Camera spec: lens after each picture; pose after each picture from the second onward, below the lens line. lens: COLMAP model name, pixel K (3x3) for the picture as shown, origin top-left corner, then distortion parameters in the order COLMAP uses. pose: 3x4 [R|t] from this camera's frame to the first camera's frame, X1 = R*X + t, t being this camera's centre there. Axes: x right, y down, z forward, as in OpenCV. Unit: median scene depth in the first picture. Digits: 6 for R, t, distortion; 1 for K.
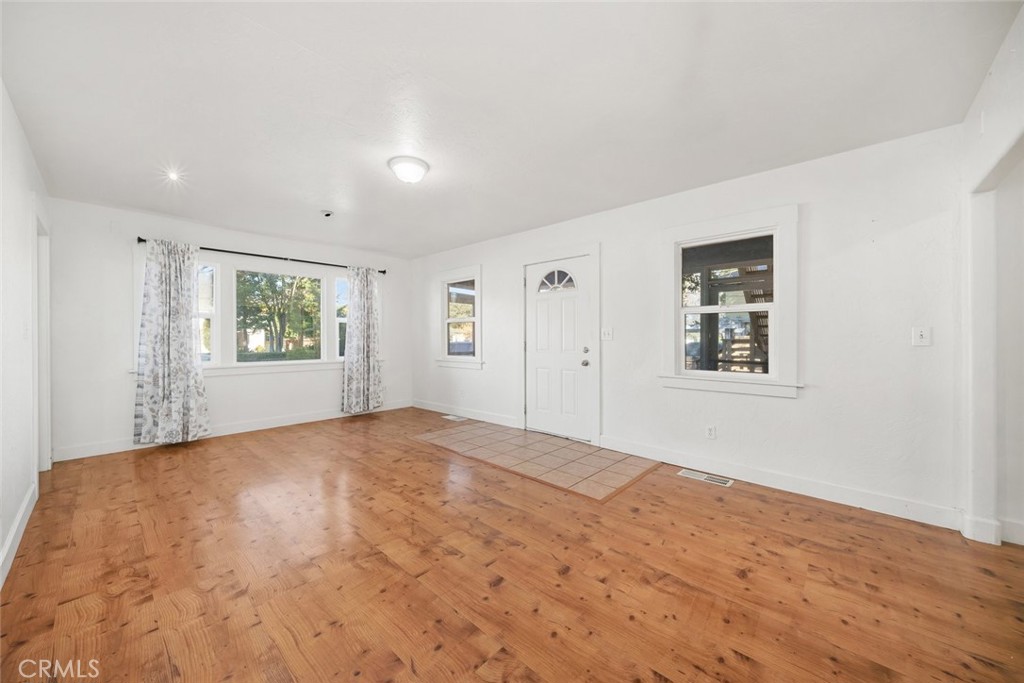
lens RADIAL K [[370.3, 0, 505.5], [0, 370.3, 338.6], [0, 0, 1]] dist [-0.001421, -0.000120]
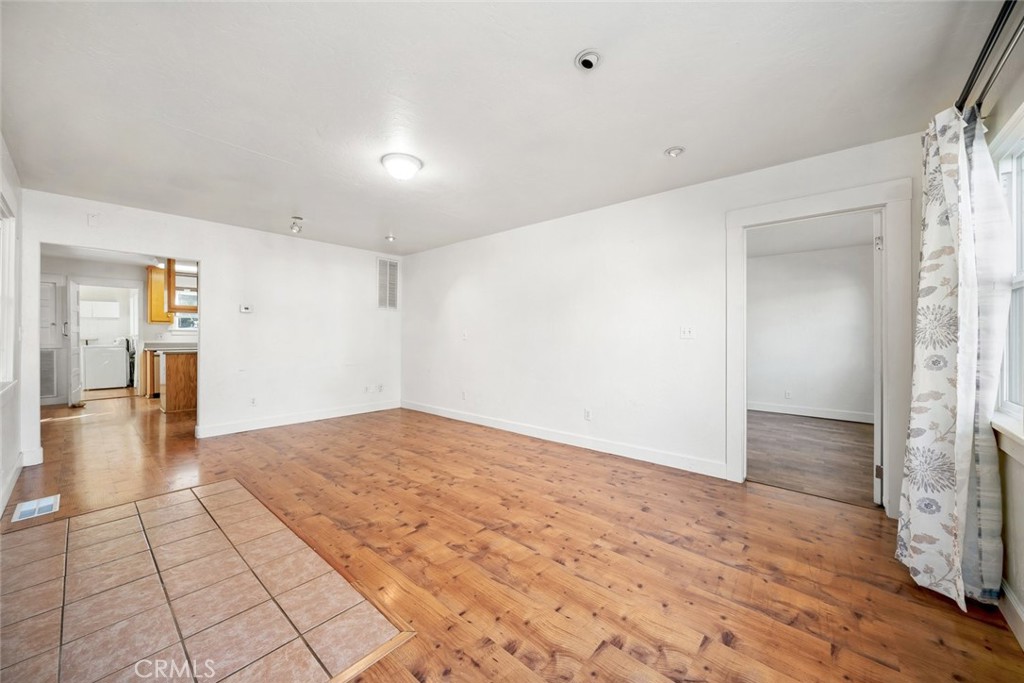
lens RADIAL K [[378.0, 0, 506.3], [0, 378.0, 339.0], [0, 0, 1]] dist [-0.004956, -0.000484]
pose [[-0.999679, -0.005373, -0.024758, -0.525990], [-0.005642, 0.999925, 0.010829, -0.008906], [0.024698, 0.010966, -0.999635, 2.065224]]
